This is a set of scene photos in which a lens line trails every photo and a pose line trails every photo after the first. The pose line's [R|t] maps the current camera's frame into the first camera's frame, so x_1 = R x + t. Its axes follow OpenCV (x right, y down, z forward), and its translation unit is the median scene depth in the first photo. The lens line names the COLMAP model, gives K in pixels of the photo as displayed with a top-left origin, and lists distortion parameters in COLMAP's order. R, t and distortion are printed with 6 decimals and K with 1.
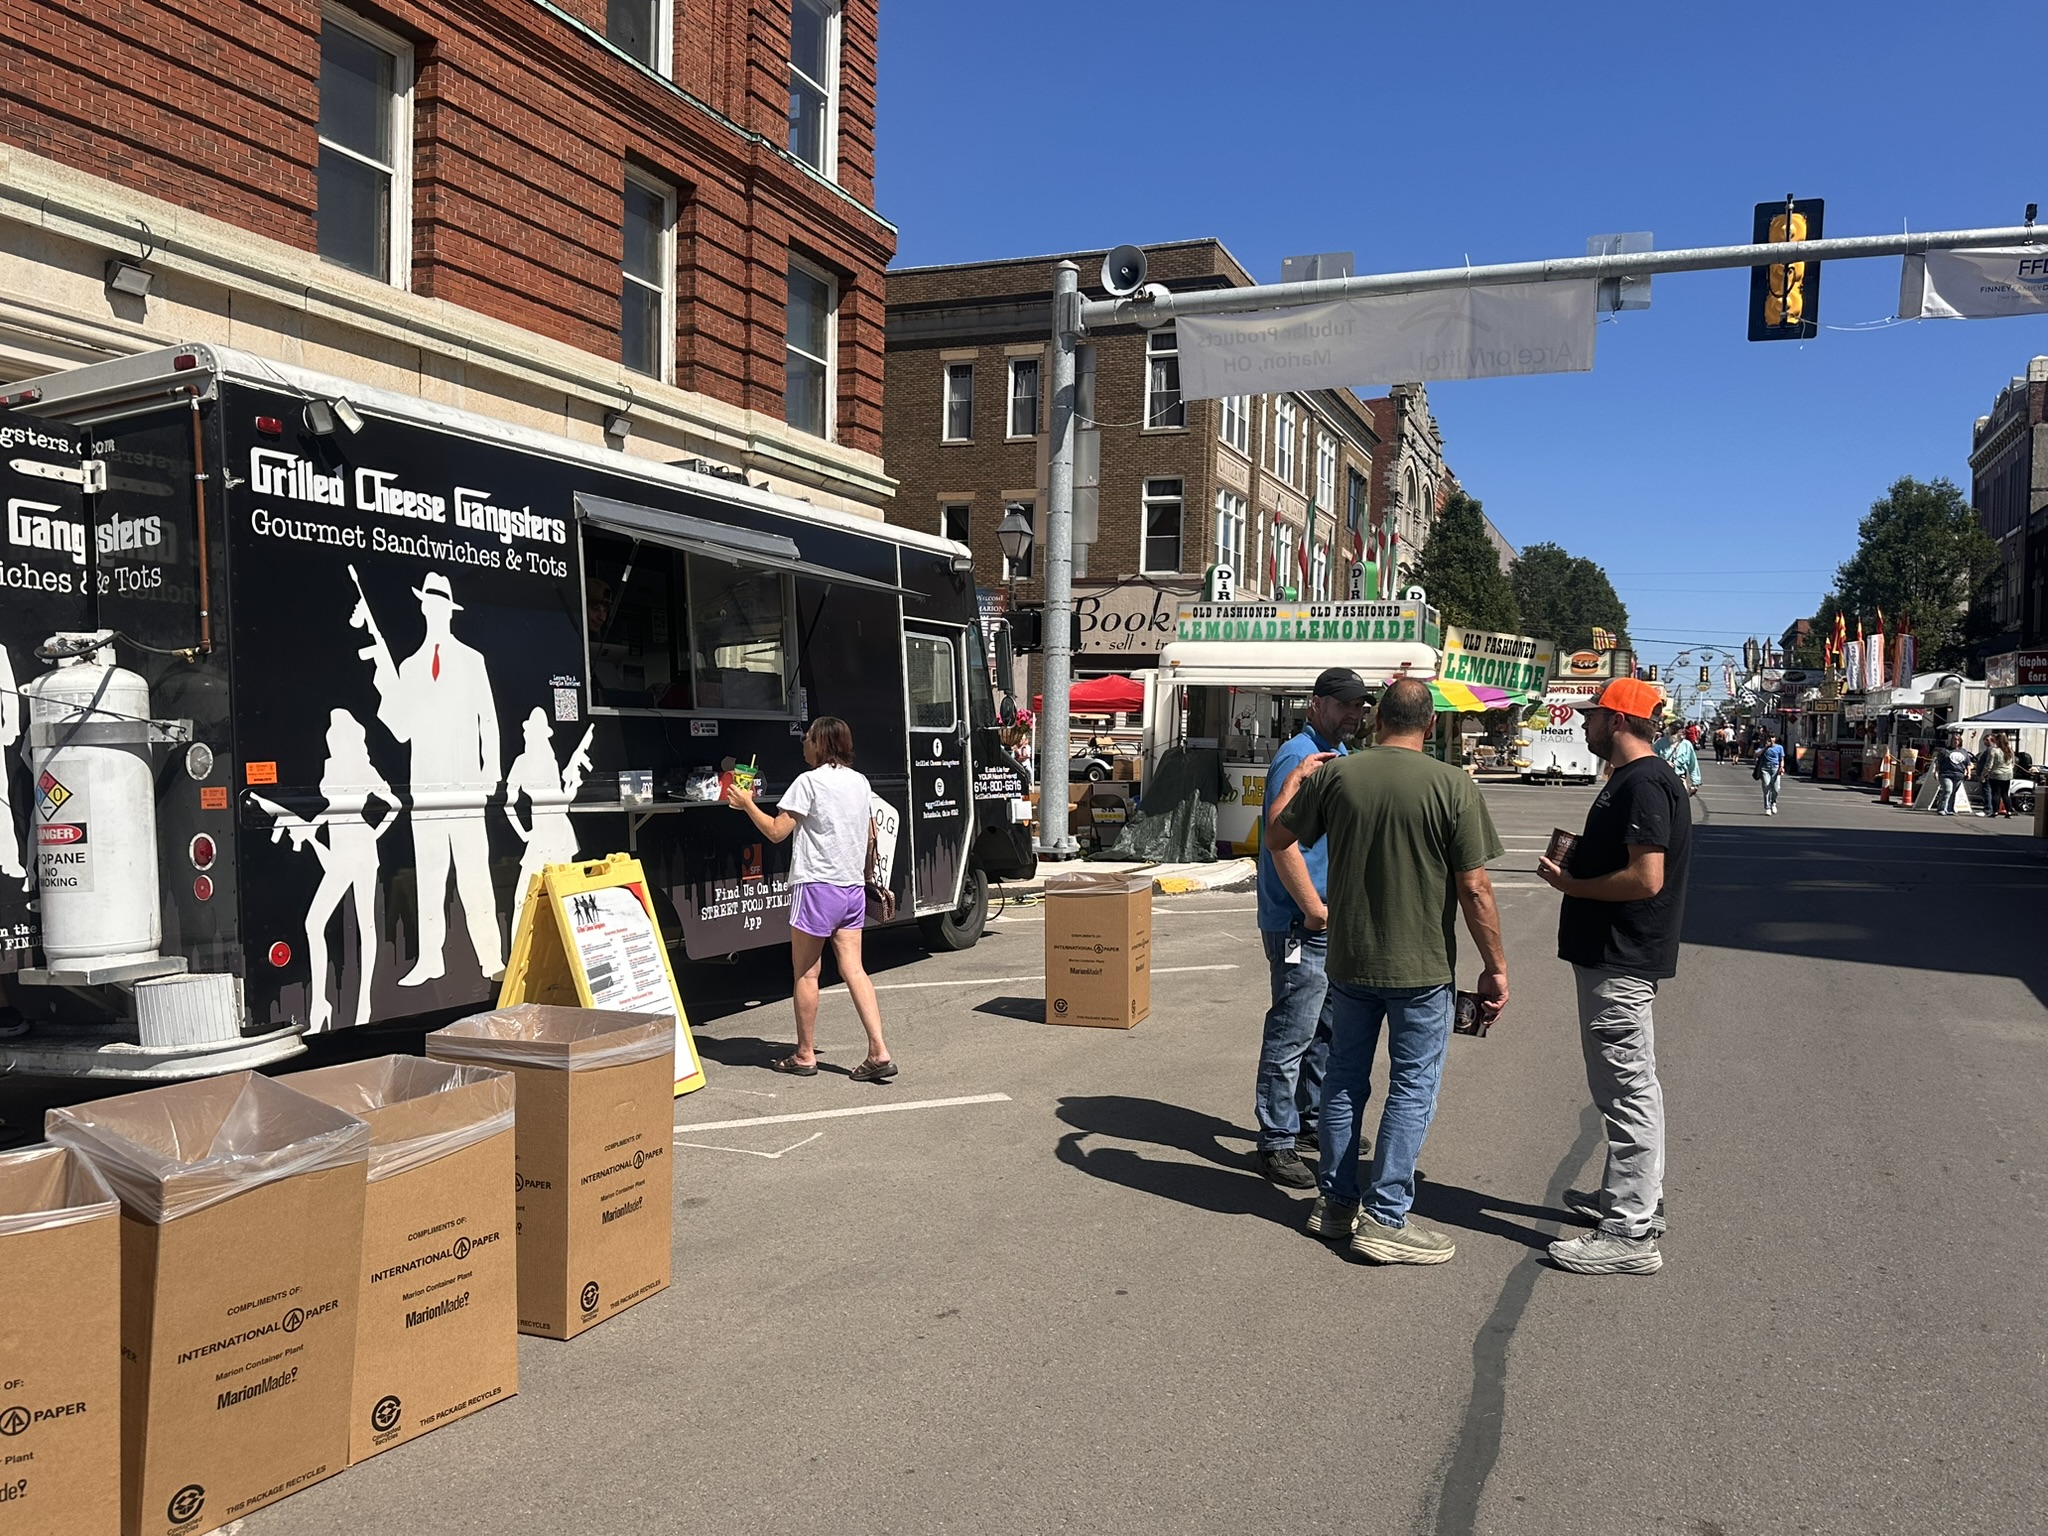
lens RADIAL K [[1621.5, 0, 1024.0], [0, 1621.5, 768.0], [0, 0, 1]] dist [0.164770, -0.000013]
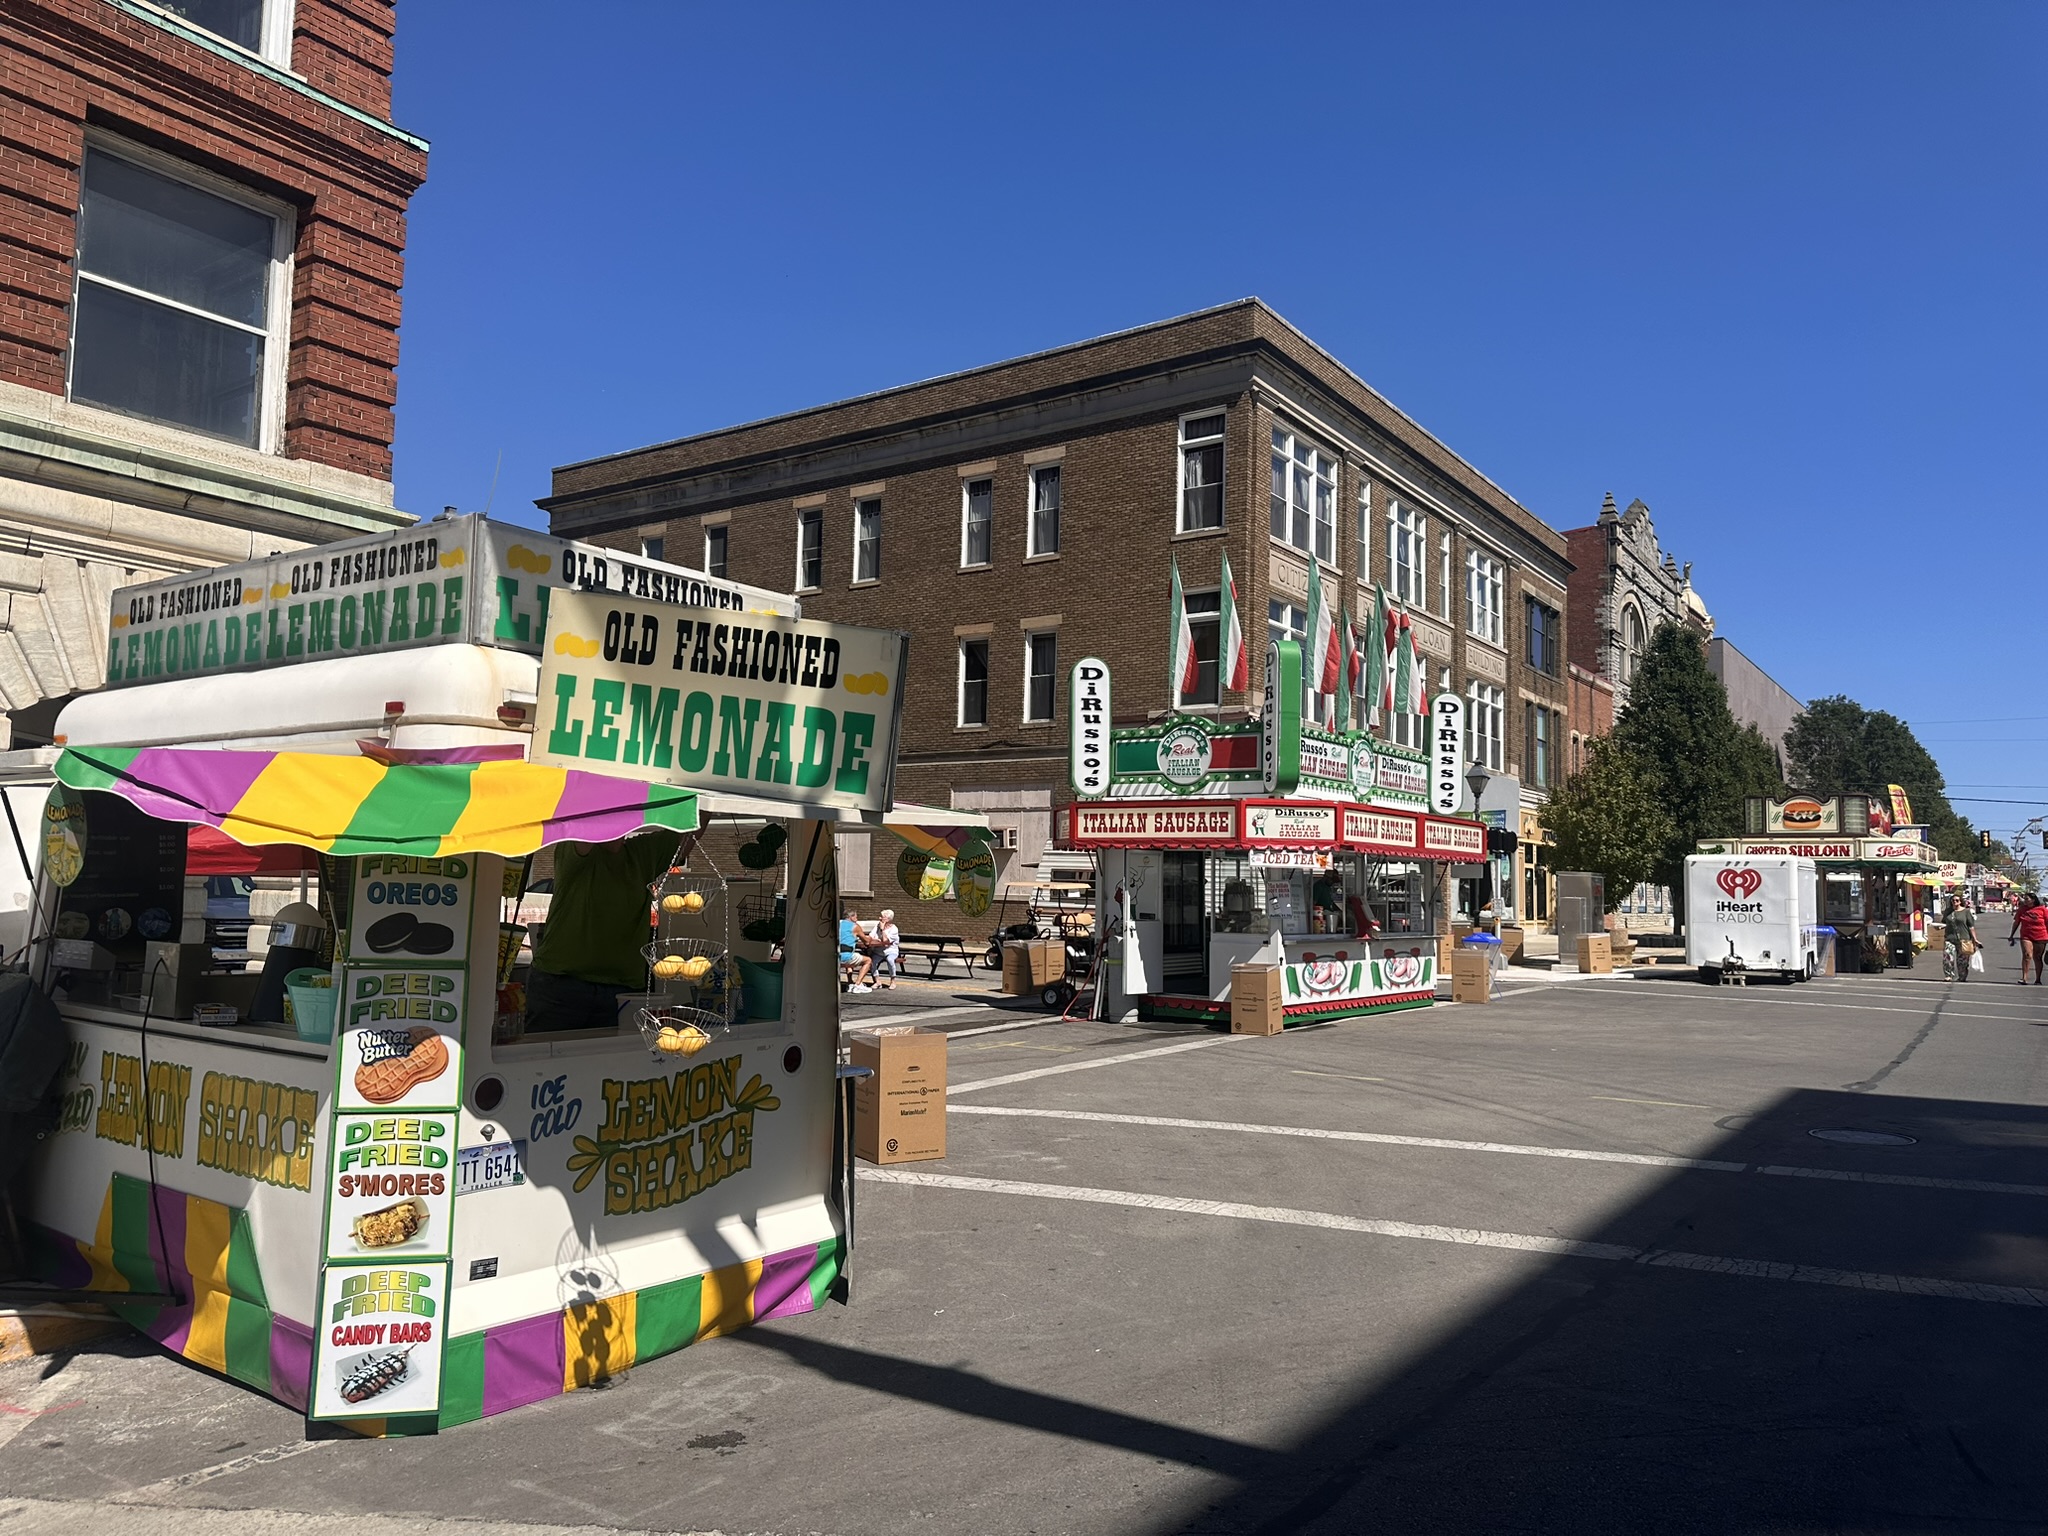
lens RADIAL K [[1418.9, 0, 1020.2], [0, 1418.9, 799.3], [0, 0, 1]] dist [0.134192, -0.203450]
pose [[0.970914, -0.019109, -0.238664, 0.159458], [-0.003515, 0.995565, -0.094011, -0.008066], [0.239402, 0.092115, 0.966541, 0.295085]]
